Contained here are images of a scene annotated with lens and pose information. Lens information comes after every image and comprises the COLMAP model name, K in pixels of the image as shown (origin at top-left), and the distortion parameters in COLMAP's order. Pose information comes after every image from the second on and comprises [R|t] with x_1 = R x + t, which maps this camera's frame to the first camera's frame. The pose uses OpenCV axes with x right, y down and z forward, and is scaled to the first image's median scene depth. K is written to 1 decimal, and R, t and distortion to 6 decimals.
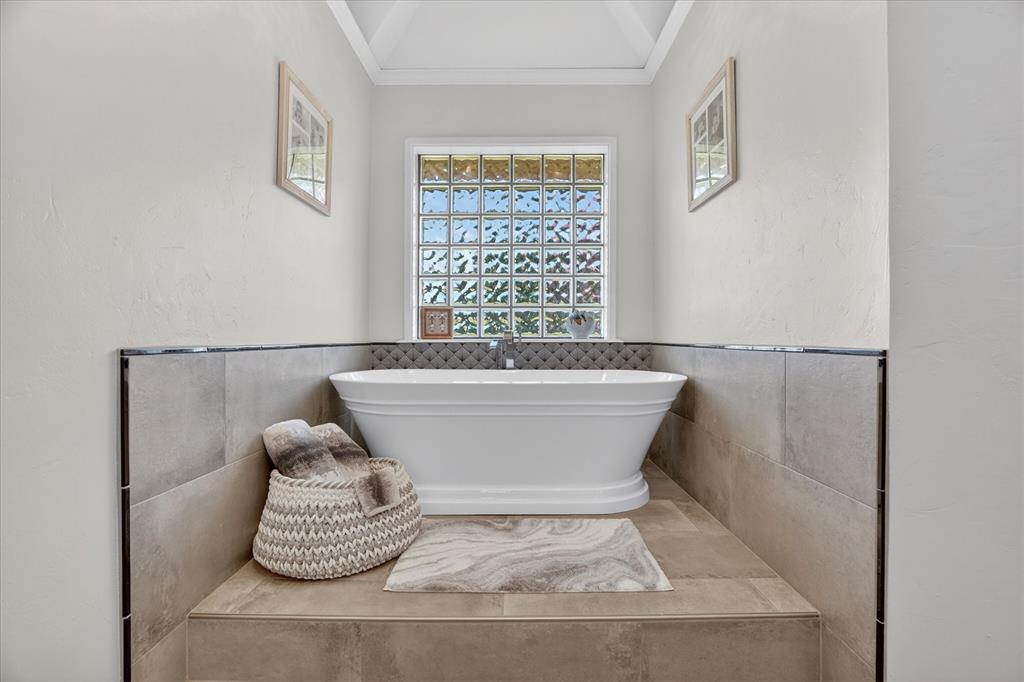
lens RADIAL K [[485.0, 0, 510.1], [0, 485.0, 331.9], [0, 0, 1]] dist [-0.026937, 0.000717]
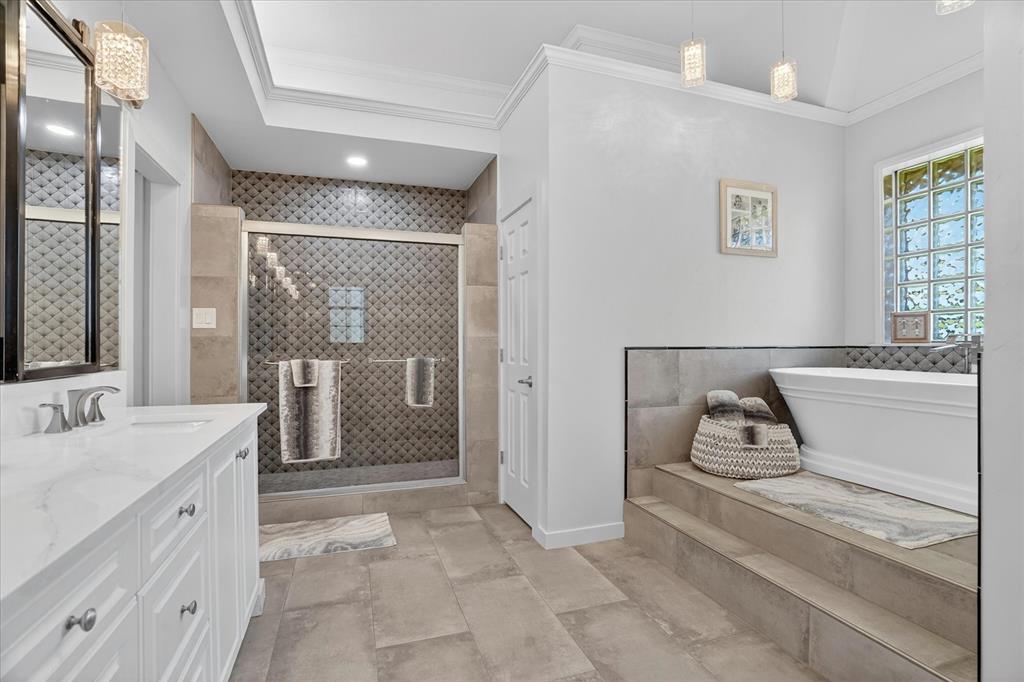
lens RADIAL K [[485.0, 0, 512.6], [0, 485.0, 343.2], [0, 0, 1]] dist [-0.026937, 0.000717]
pose [[0.334195, 0.003896, -0.942496, 0.967601], [0.013790, 0.999864, 0.009023, -0.011057], [0.942403, -0.016013, 0.334096, -0.299045]]
